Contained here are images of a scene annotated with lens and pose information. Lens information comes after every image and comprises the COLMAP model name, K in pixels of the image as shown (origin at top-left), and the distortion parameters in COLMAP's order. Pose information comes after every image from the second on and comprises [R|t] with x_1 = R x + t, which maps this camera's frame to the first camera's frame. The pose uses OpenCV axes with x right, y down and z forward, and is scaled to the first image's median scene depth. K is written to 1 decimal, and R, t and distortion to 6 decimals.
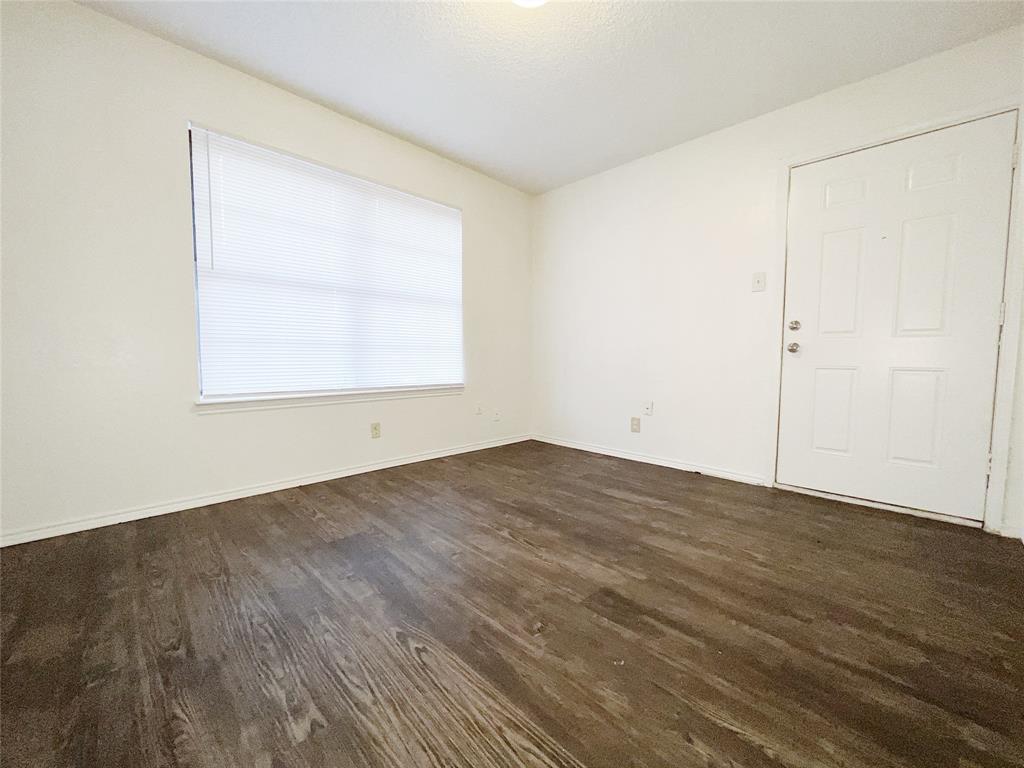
lens RADIAL K [[412.3, 0, 512.0], [0, 412.3, 384.0], [0, 0, 1]] dist [-0.000051, 0.000025]
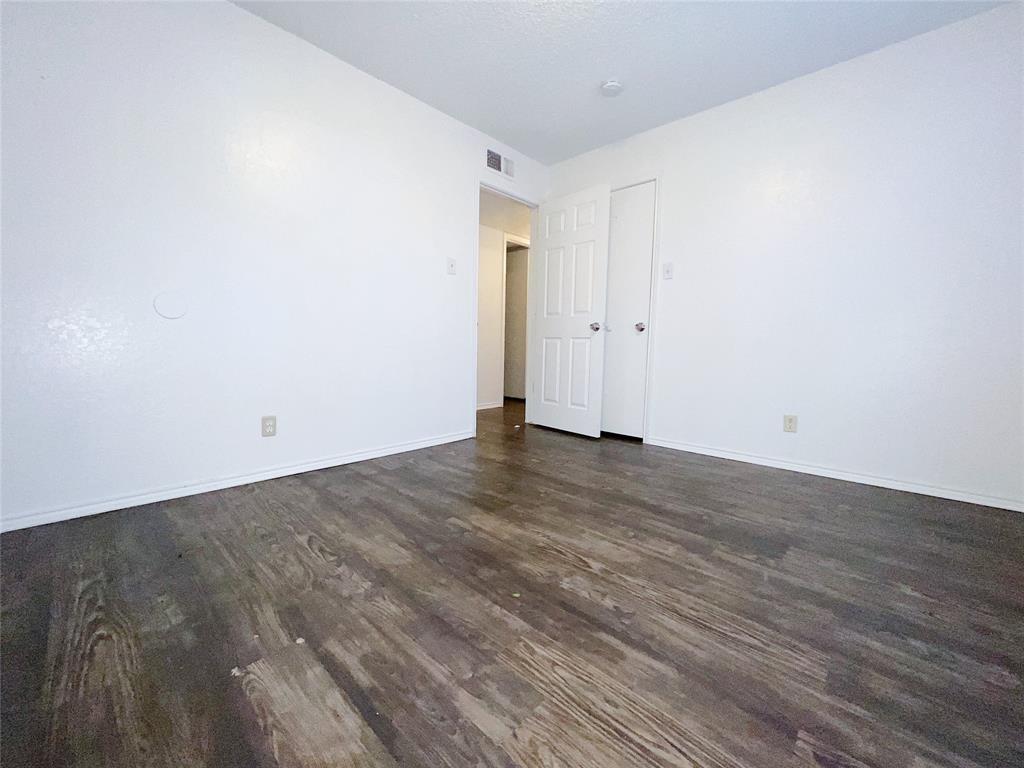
lens RADIAL K [[412.3, 0, 512.0], [0, 412.3, 384.0], [0, 0, 1]] dist [-0.000051, 0.000025]
pose [[-0.999075, -0.025631, -0.034526, 0.173901], [-0.031167, 0.984818, 0.170768, -0.079144], [0.029625, 0.171686, -0.984706, 1.770353]]
